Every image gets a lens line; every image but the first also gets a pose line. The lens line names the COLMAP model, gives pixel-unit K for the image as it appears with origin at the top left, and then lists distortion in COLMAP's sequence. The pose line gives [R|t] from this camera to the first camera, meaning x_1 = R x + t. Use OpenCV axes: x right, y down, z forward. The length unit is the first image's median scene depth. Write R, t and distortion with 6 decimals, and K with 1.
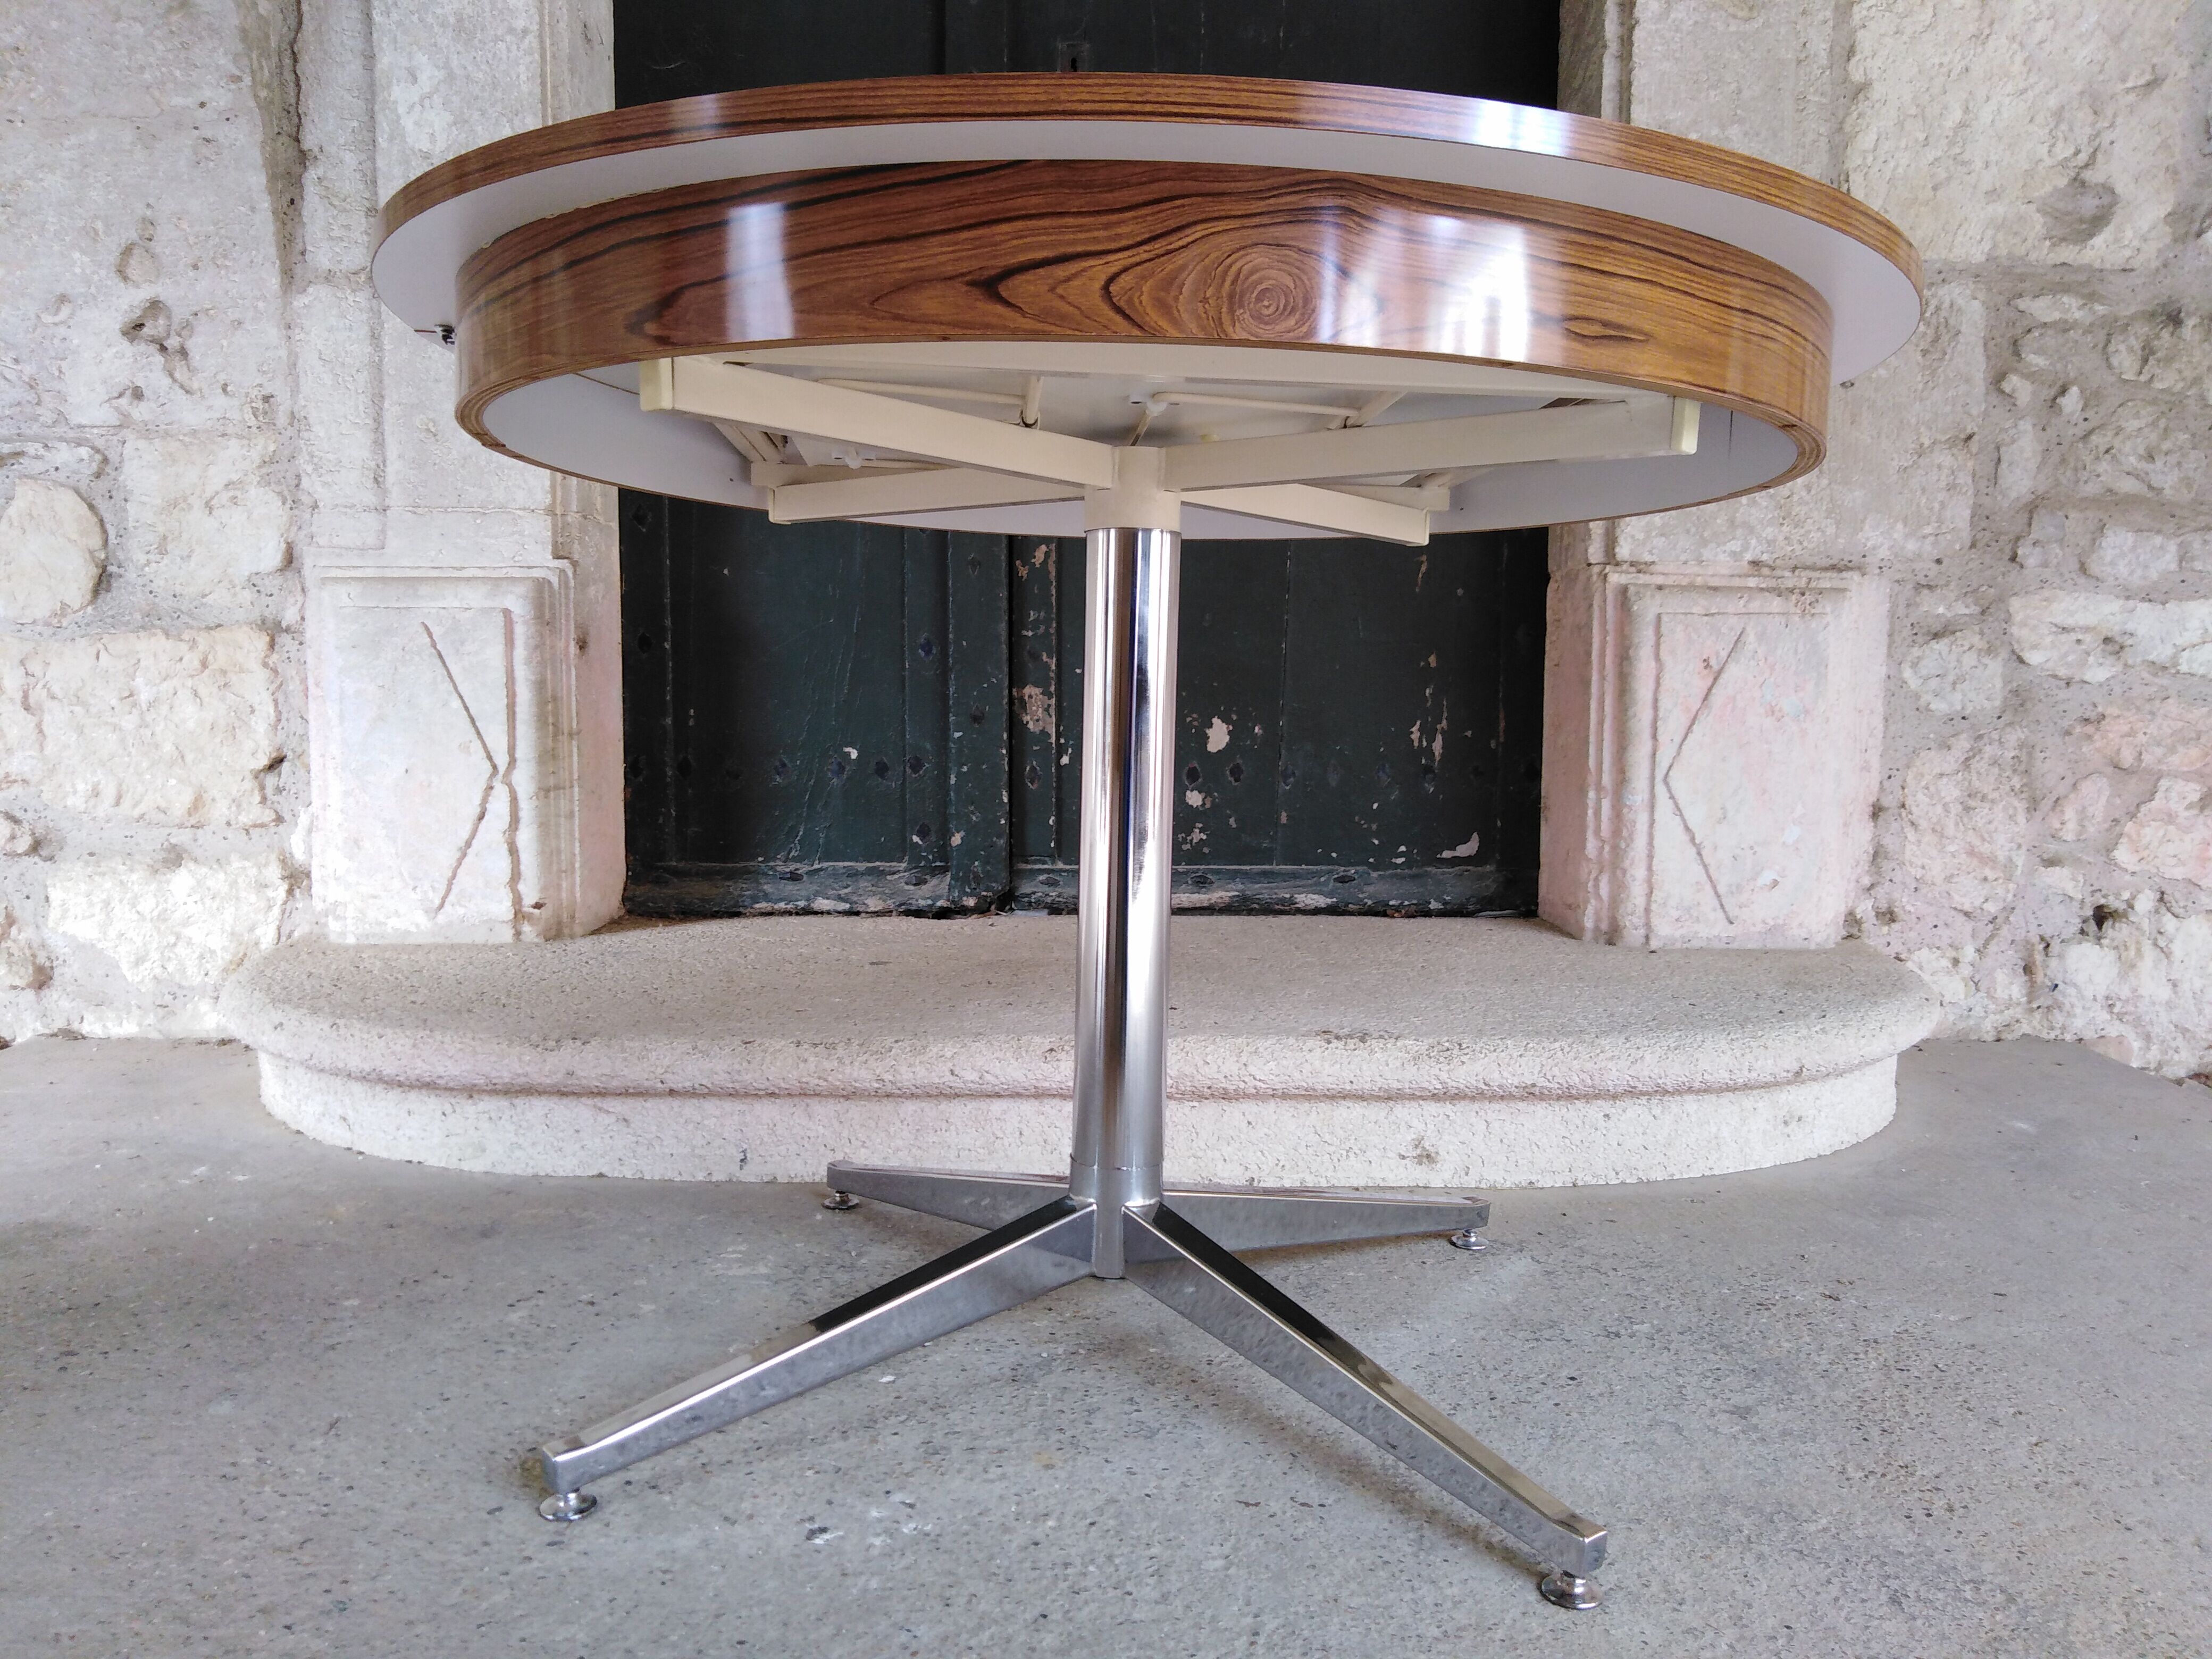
lens RADIAL K [[1645.8, 0, 1107.6], [0, 1645.8, 831.7], [0, 0, 1]] dist [0.011062, -0.004353]
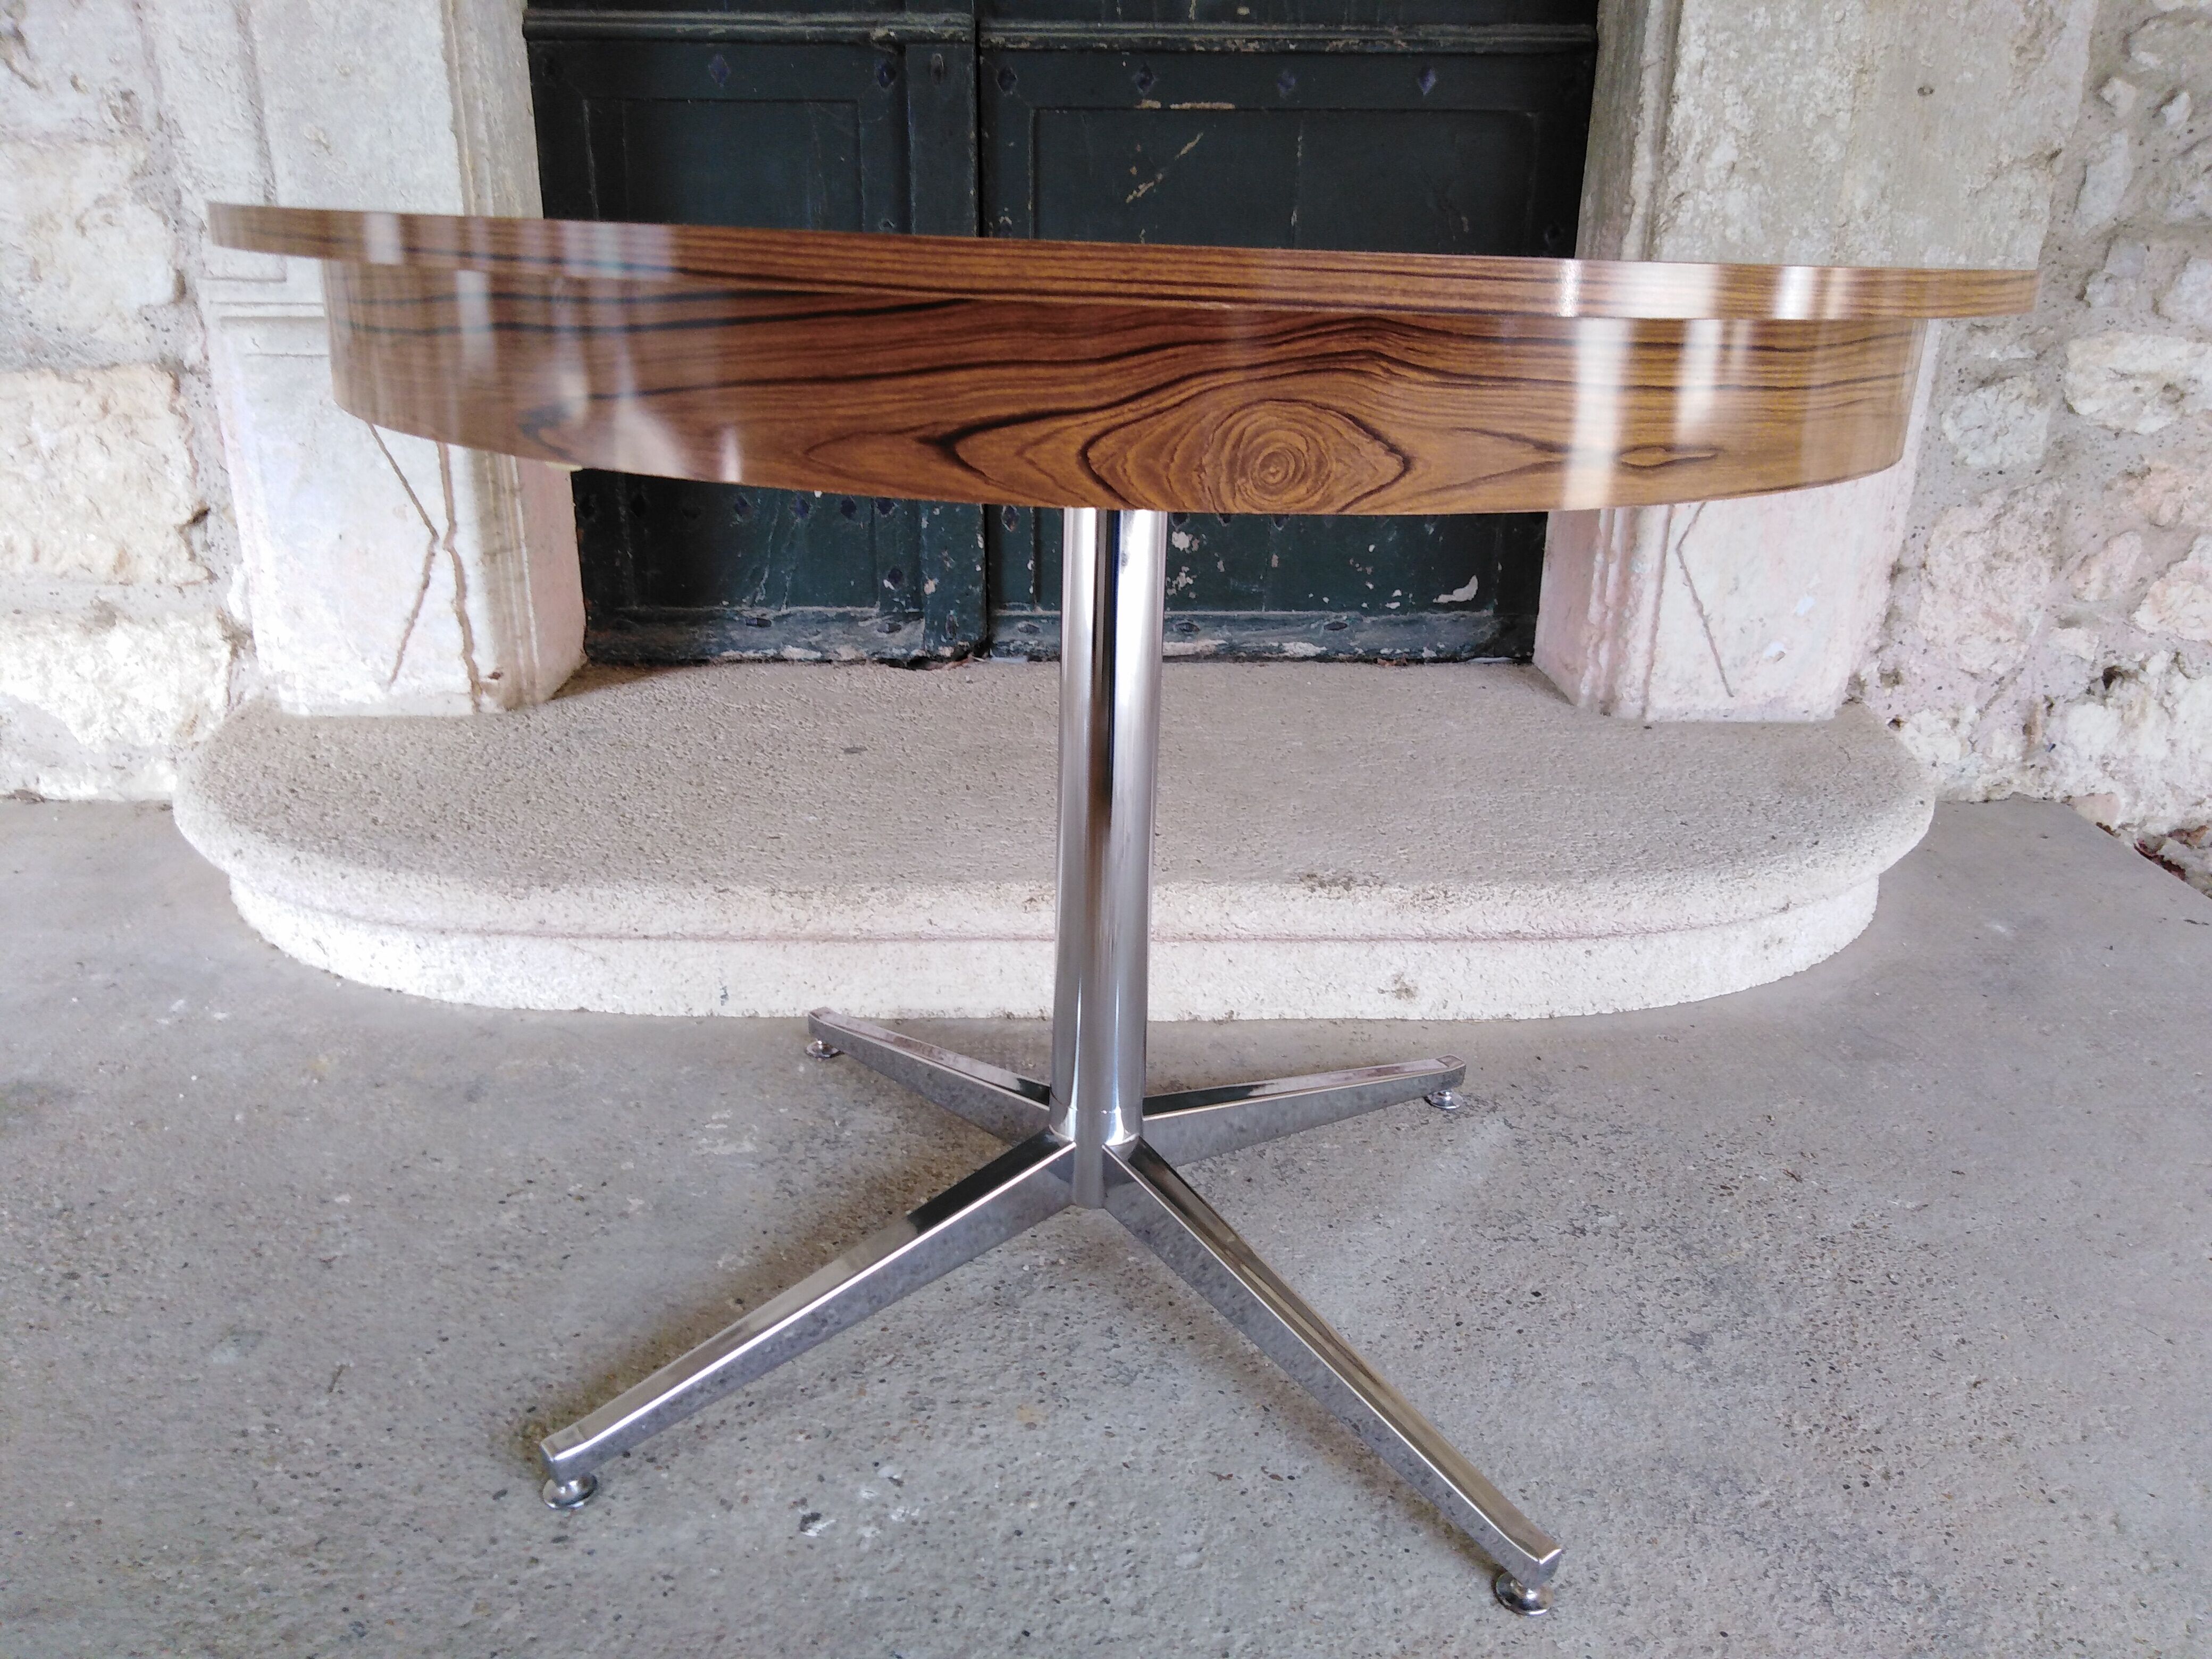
lens RADIAL K [[1645.8, 0, 1107.6], [0, 1645.8, 831.7], [0, 0, 1]] dist [0.011062, -0.004353]
pose [[0.999943, 0.000992, 0.010605, 0.000790], [-0.003787, 0.963718, 0.266896, -0.125613], [-0.009956, -0.266921, 0.963667, 0.047065]]
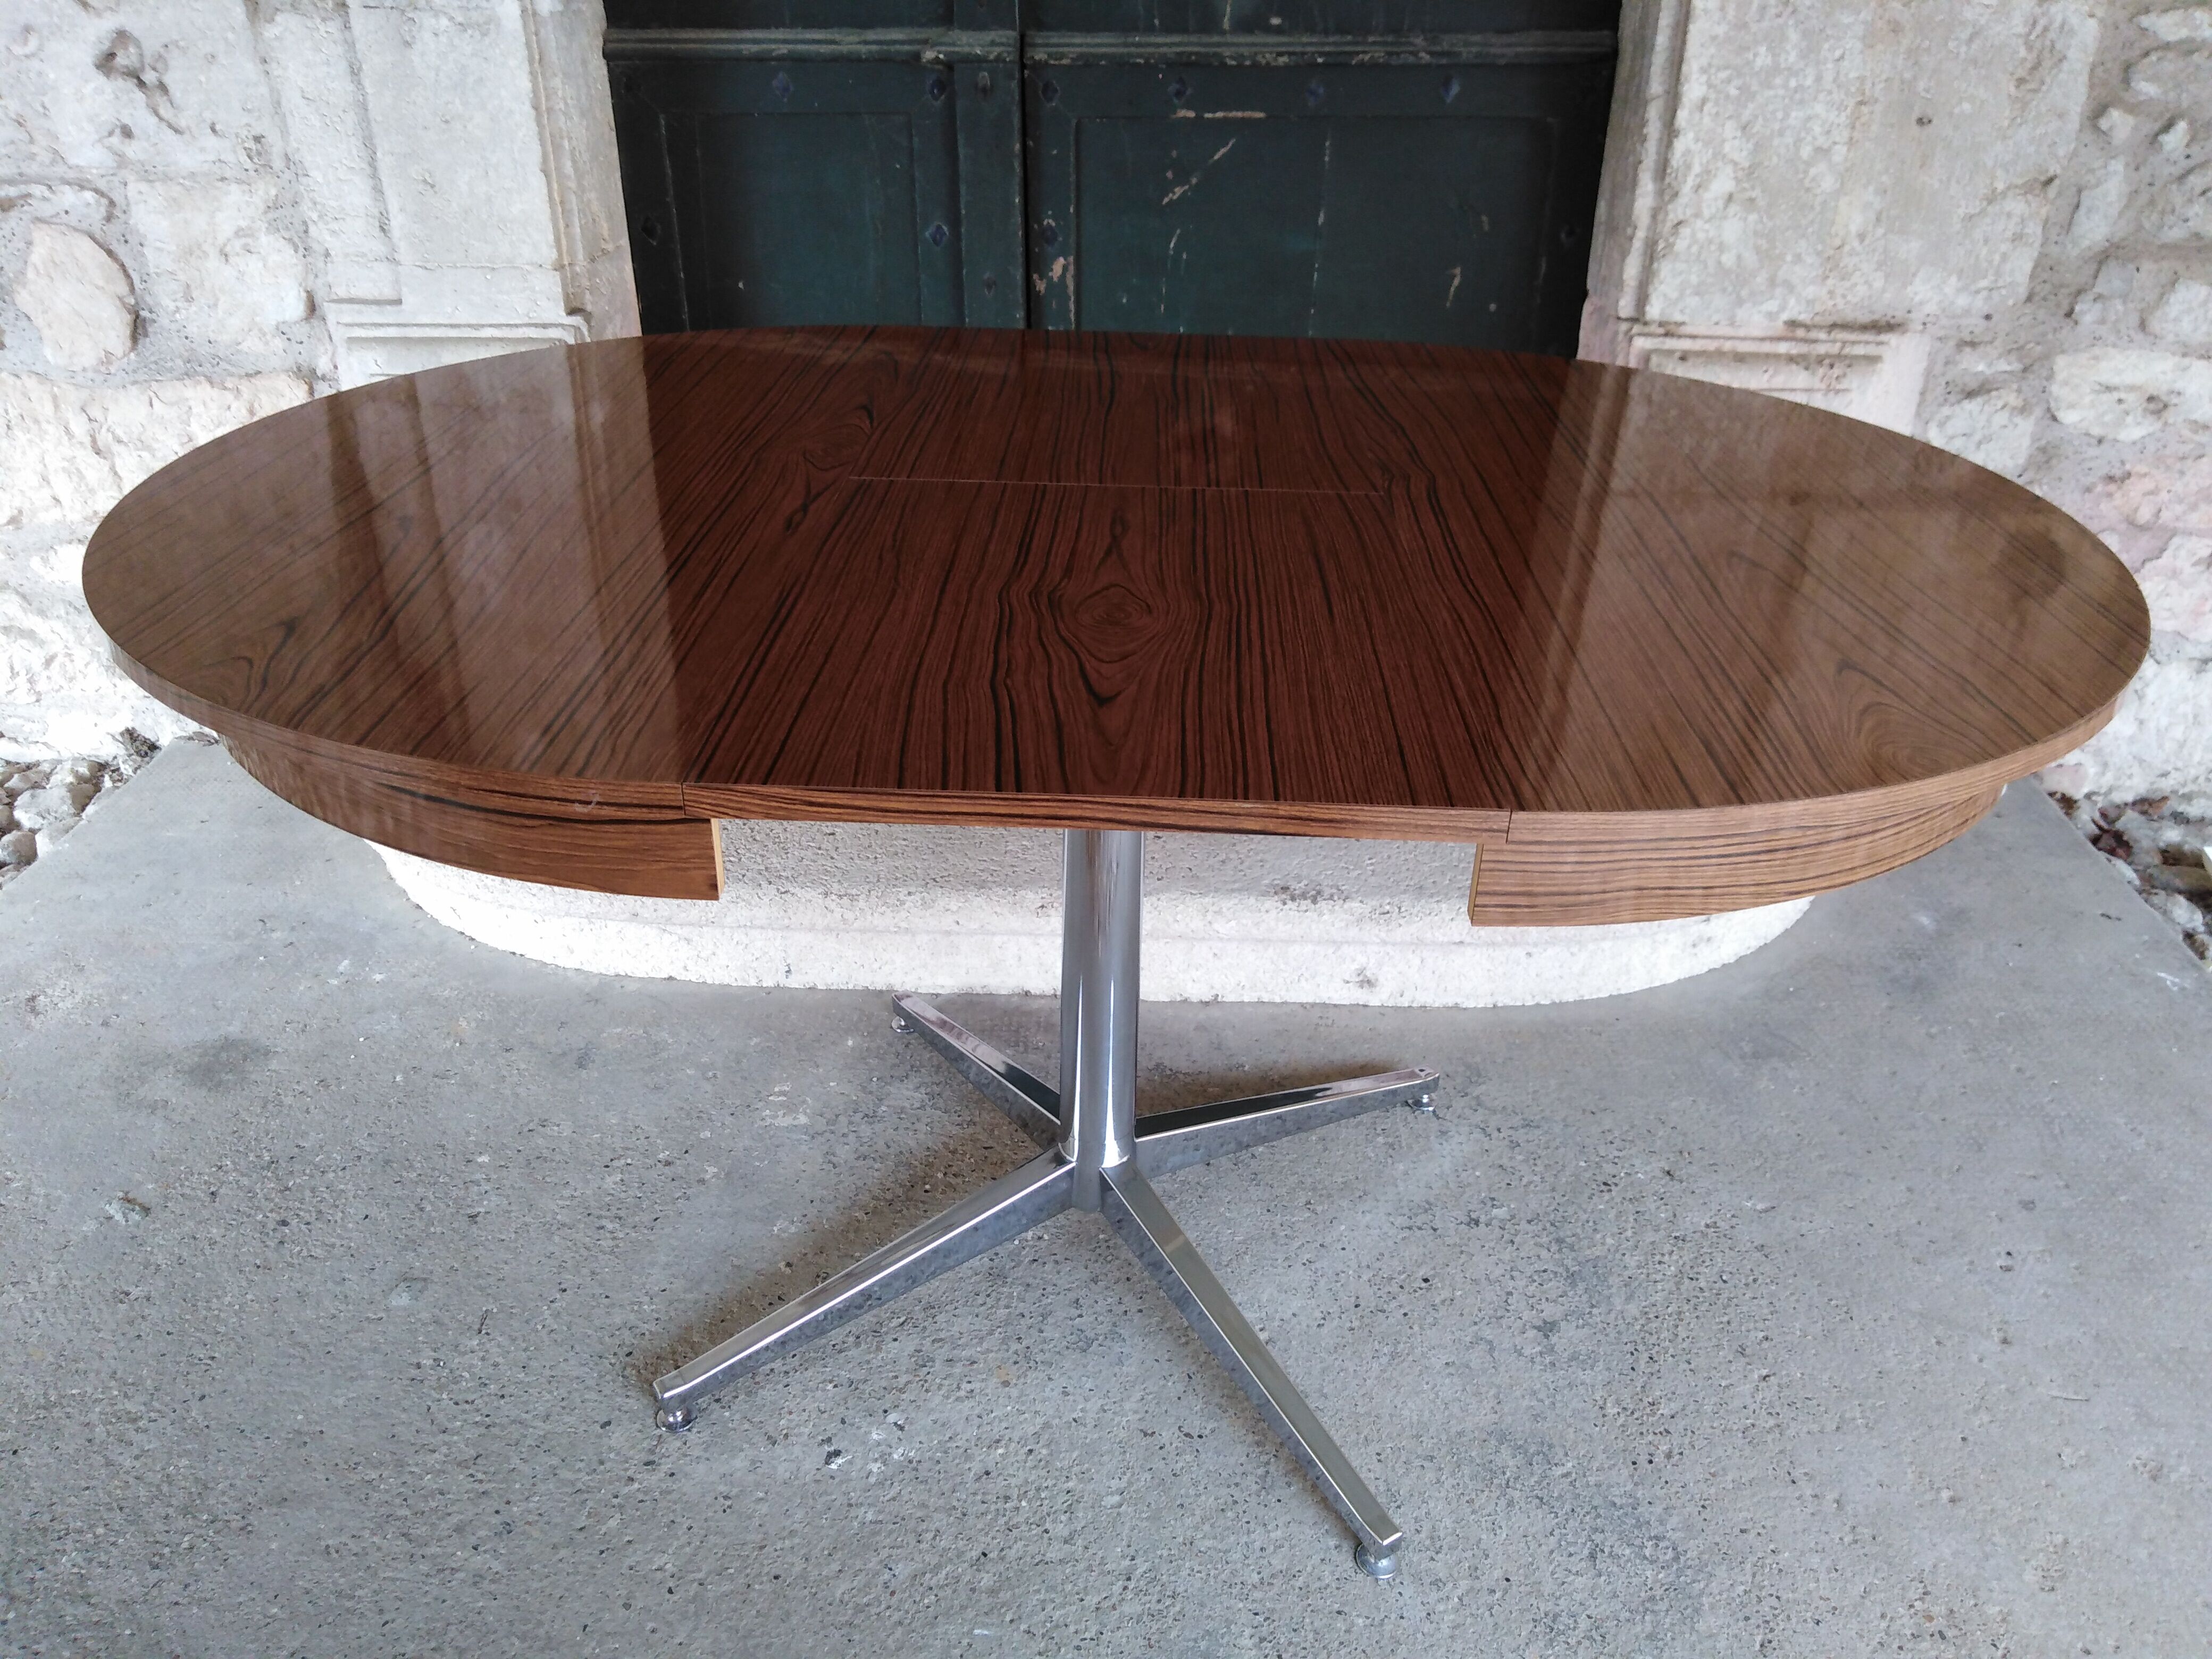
lens RADIAL K [[1652.0, 0, 1107.7], [0, 1652.0, 830.6], [0, 0, 1]] dist [0.011221, -0.009349]
pose [[0.998246, 0.023093, -0.054512, 0.054889], [0.000520, 0.917323, 0.398144, -0.281189], [0.059199, -0.397474, 0.915702, -0.028278]]
